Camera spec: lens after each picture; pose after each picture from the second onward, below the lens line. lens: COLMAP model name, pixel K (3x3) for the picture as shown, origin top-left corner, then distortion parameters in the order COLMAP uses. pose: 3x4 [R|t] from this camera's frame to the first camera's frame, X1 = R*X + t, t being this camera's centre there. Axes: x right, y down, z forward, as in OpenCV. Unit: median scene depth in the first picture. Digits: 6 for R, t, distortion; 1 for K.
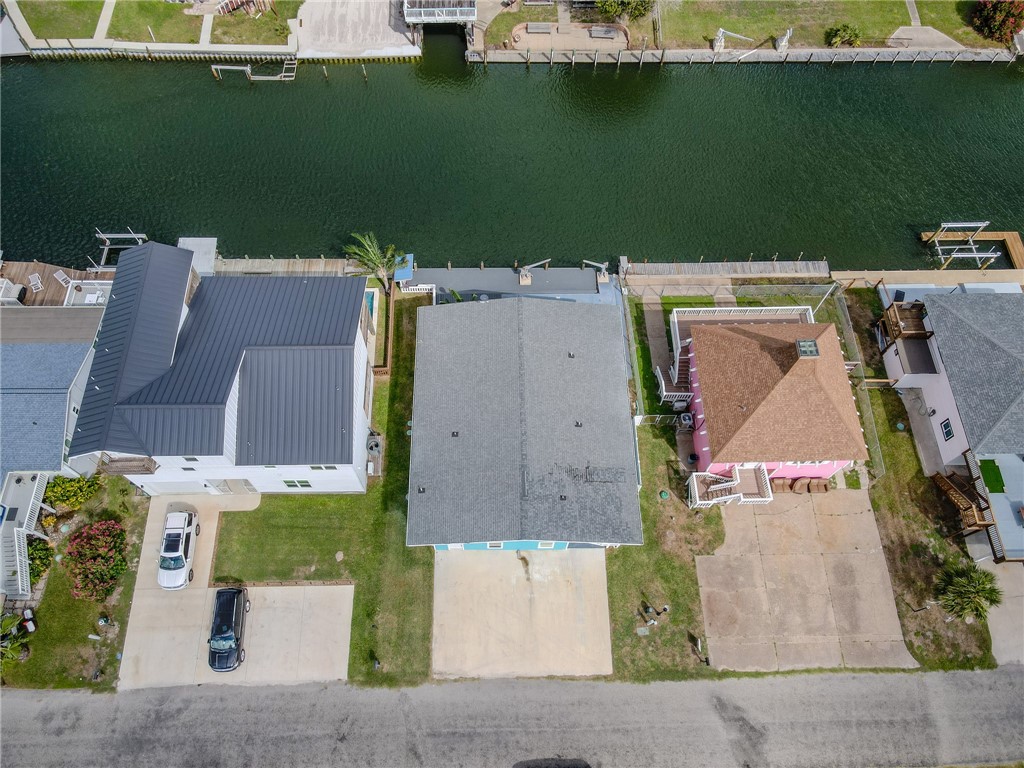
lens RADIAL K [[746.6, 0, 514.2], [0, 746.6, 380.0], [0, 0, 1]] dist [0.006197, 0.007361]
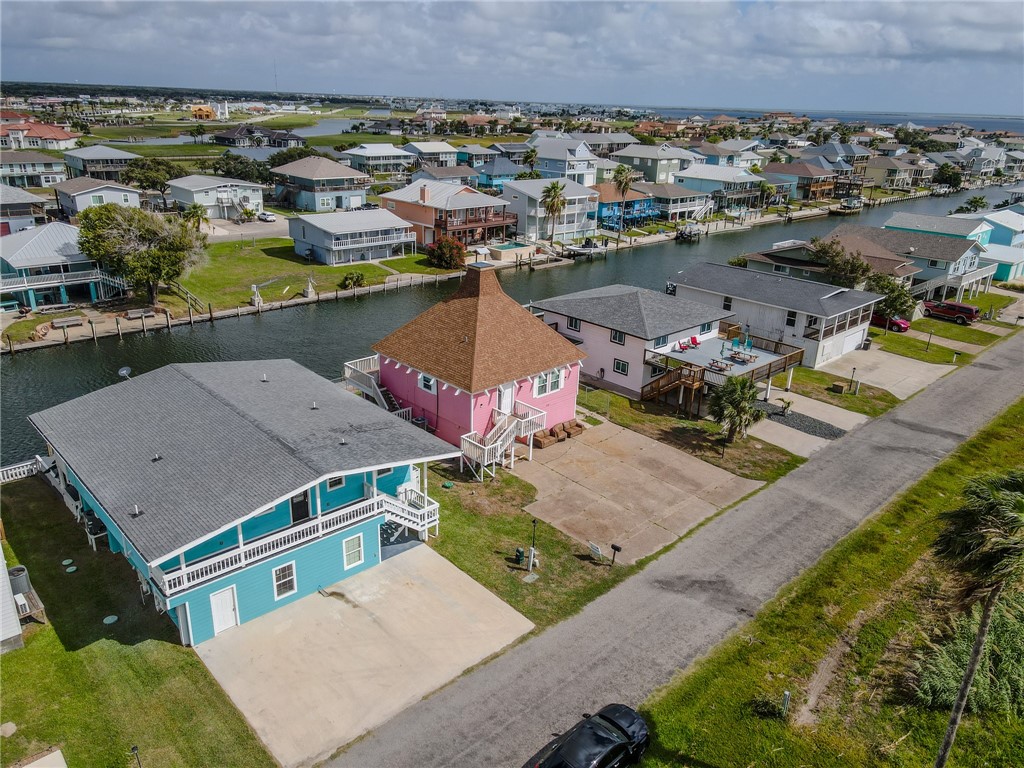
lens RADIAL K [[746.6, 0, 513.0], [0, 746.6, 386.6], [0, 0, 1]] dist [0.006197, 0.007361]
pose [[0.740435, -0.235558, 0.629499, -0.250461], [0.595549, 0.664092, -0.451999, 0.527070], [-0.311574, 0.709573, 0.632003, 0.415294]]
